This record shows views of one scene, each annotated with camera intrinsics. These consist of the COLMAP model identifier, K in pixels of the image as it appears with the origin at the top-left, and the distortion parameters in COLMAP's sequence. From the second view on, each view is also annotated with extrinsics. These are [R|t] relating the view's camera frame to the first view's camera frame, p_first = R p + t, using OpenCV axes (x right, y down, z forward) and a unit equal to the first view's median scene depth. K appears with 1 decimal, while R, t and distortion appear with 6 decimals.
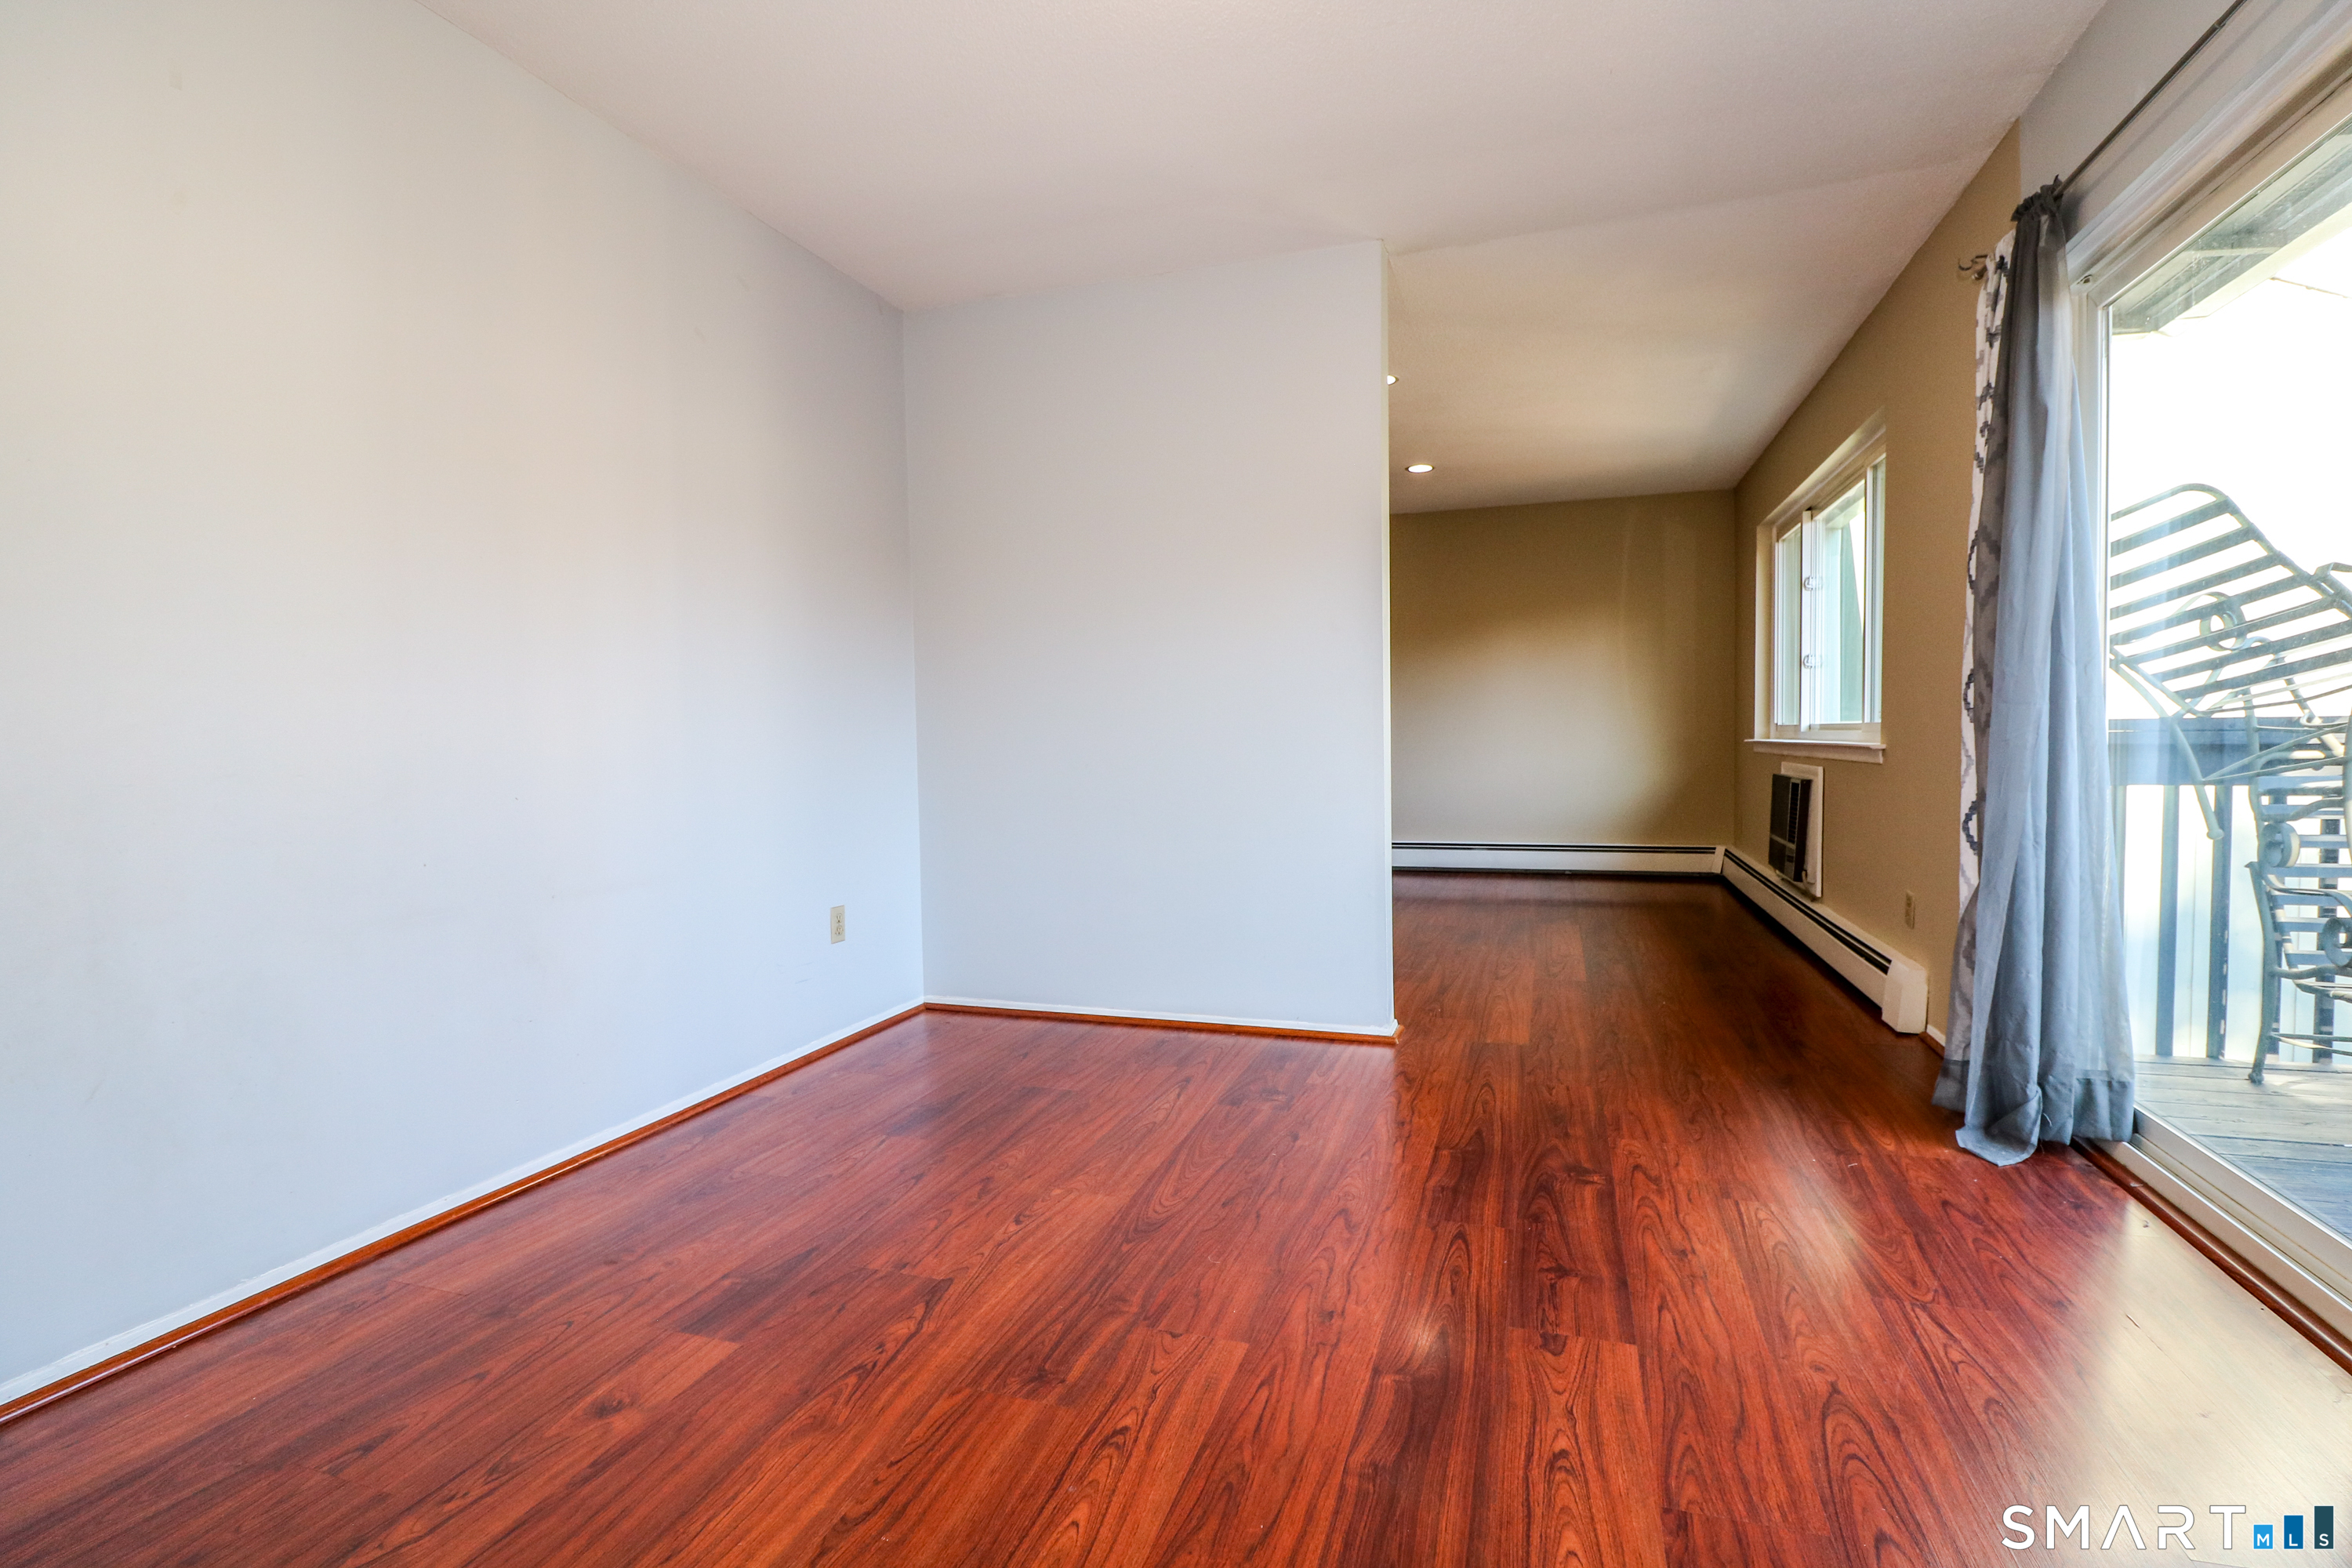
lens RADIAL K [[1102.0, 0, 1188.0], [0, 1102.0, 776.5], [0, 0, 1]] dist [0.001869, -0.011929]
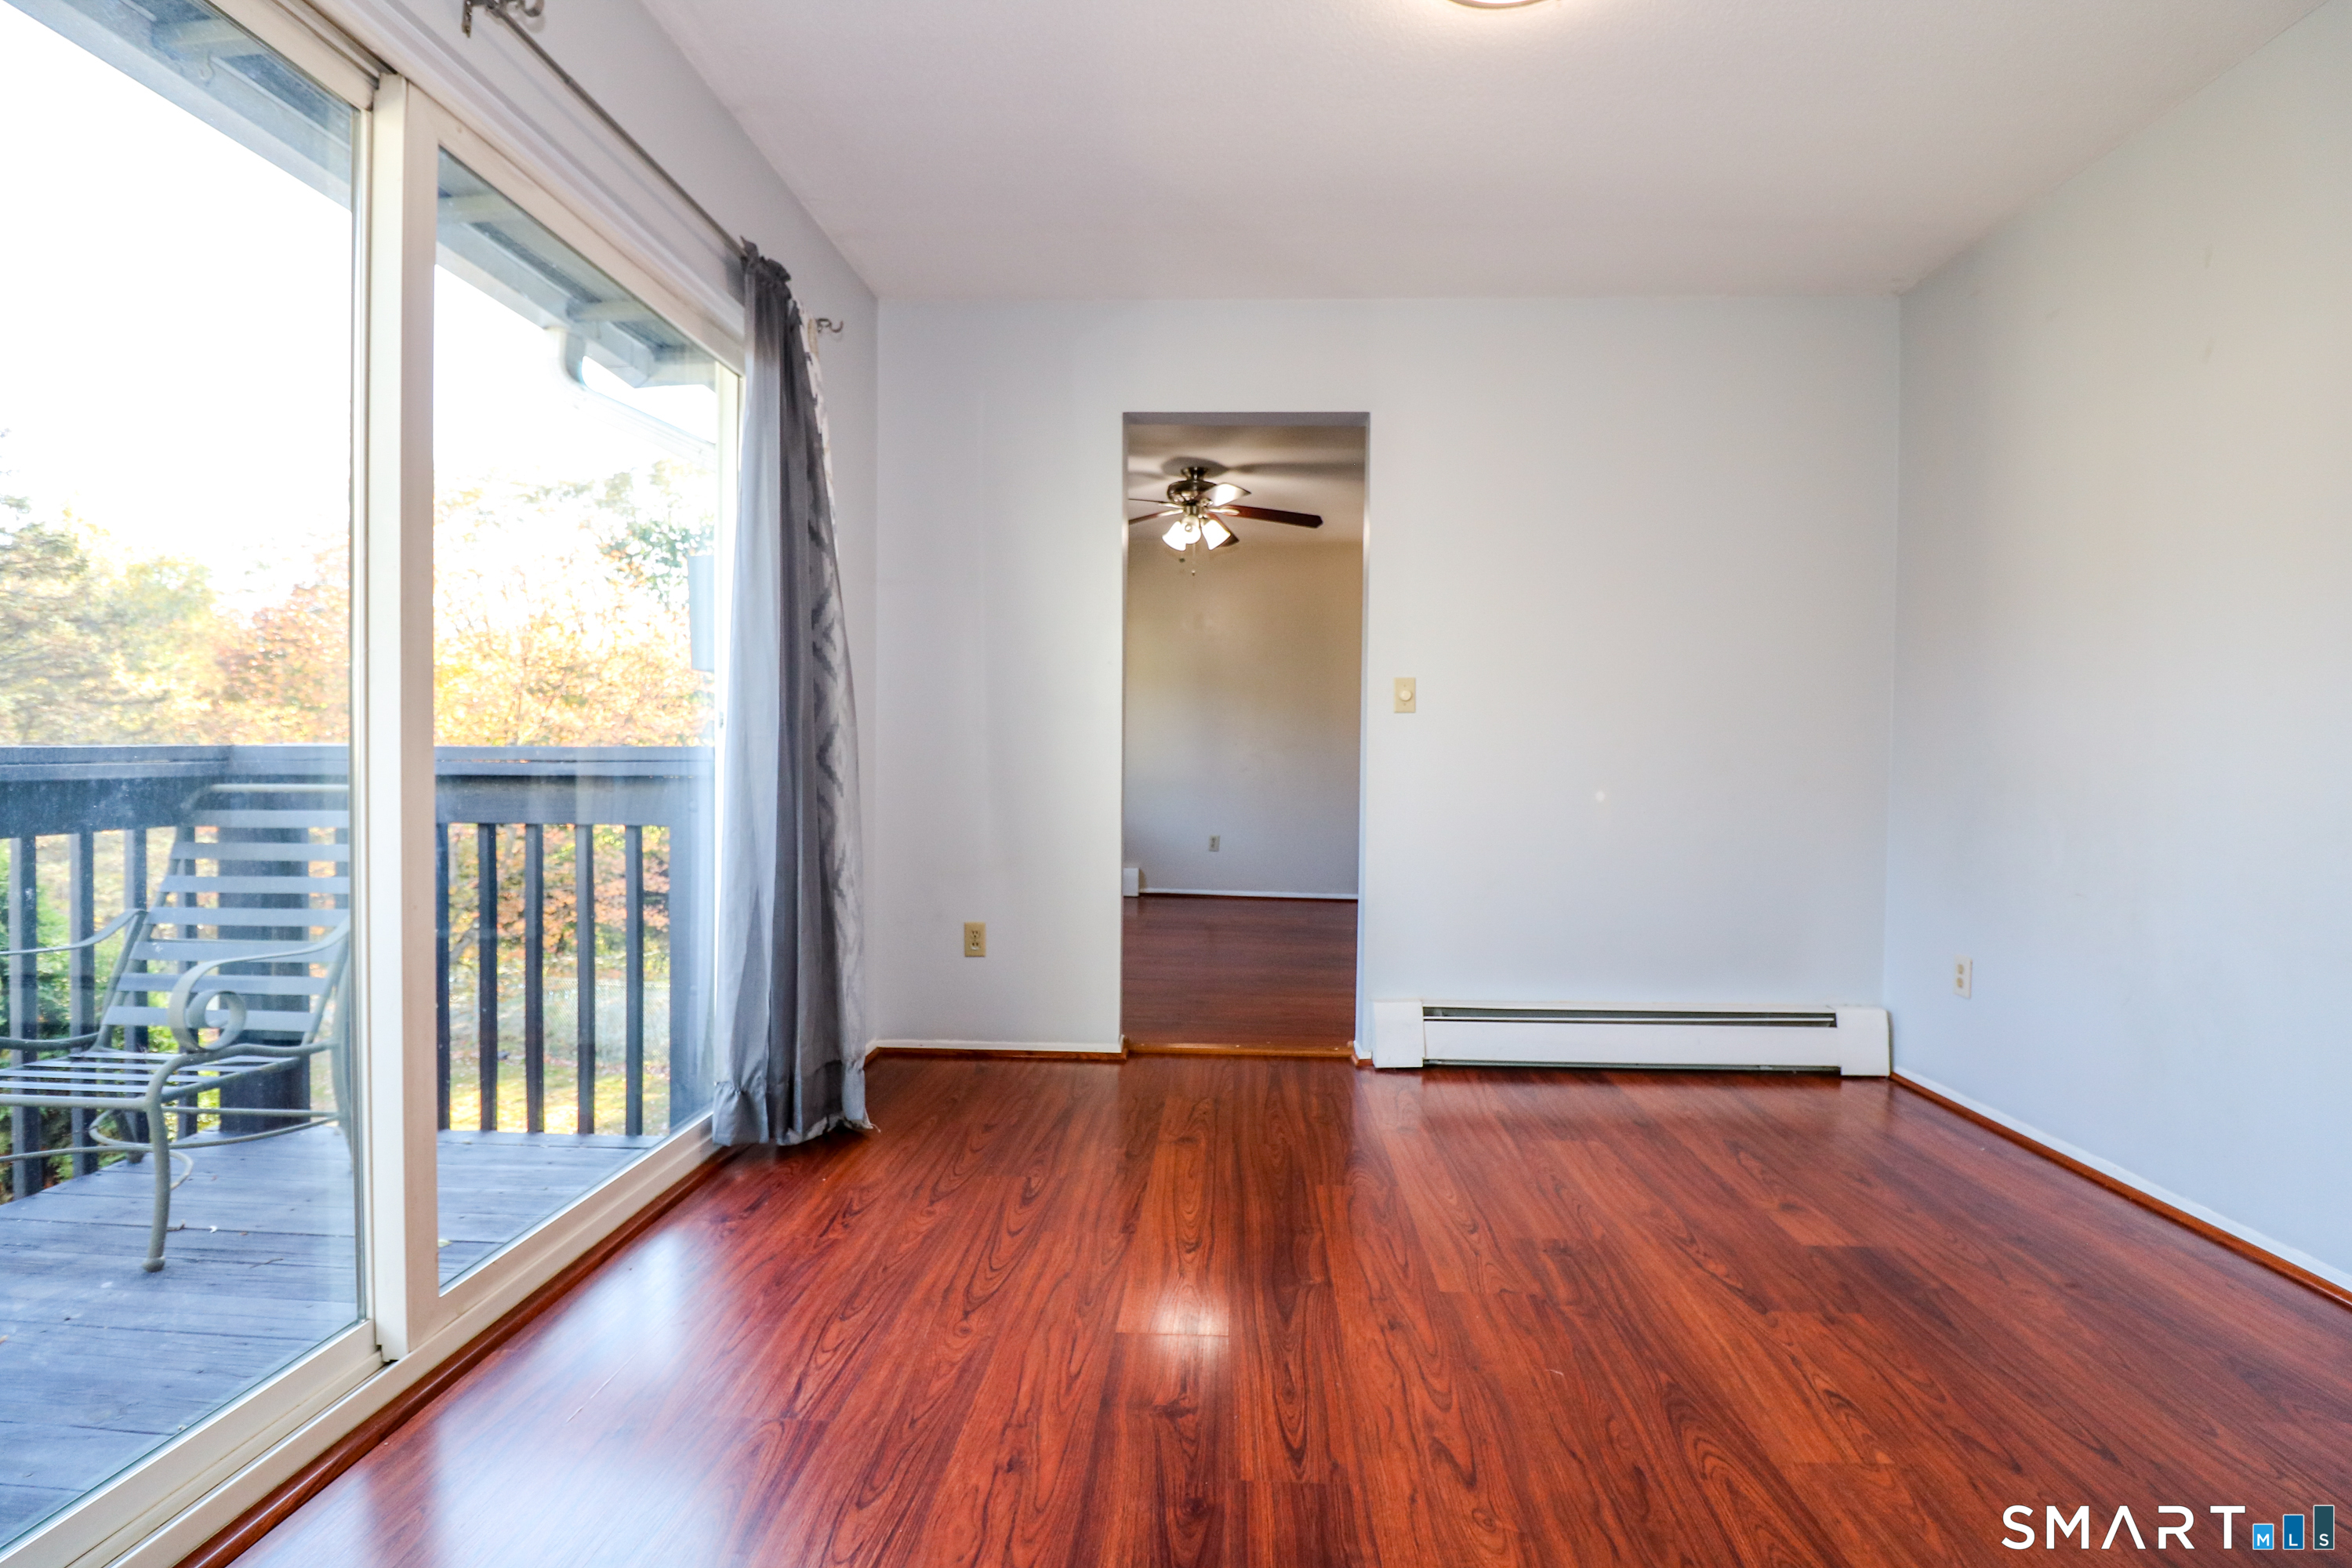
lens RADIAL K [[1102.0, 0, 1188.0], [0, 1102.0, 776.5], [0, 0, 1]] dist [0.001869, -0.011929]
pose [[-0.963549, 0.010032, -0.267345, 0.530974], [-0.006858, 0.998042, 0.062168, -0.085315], [0.267445, 0.061736, -0.961593, 1.729980]]
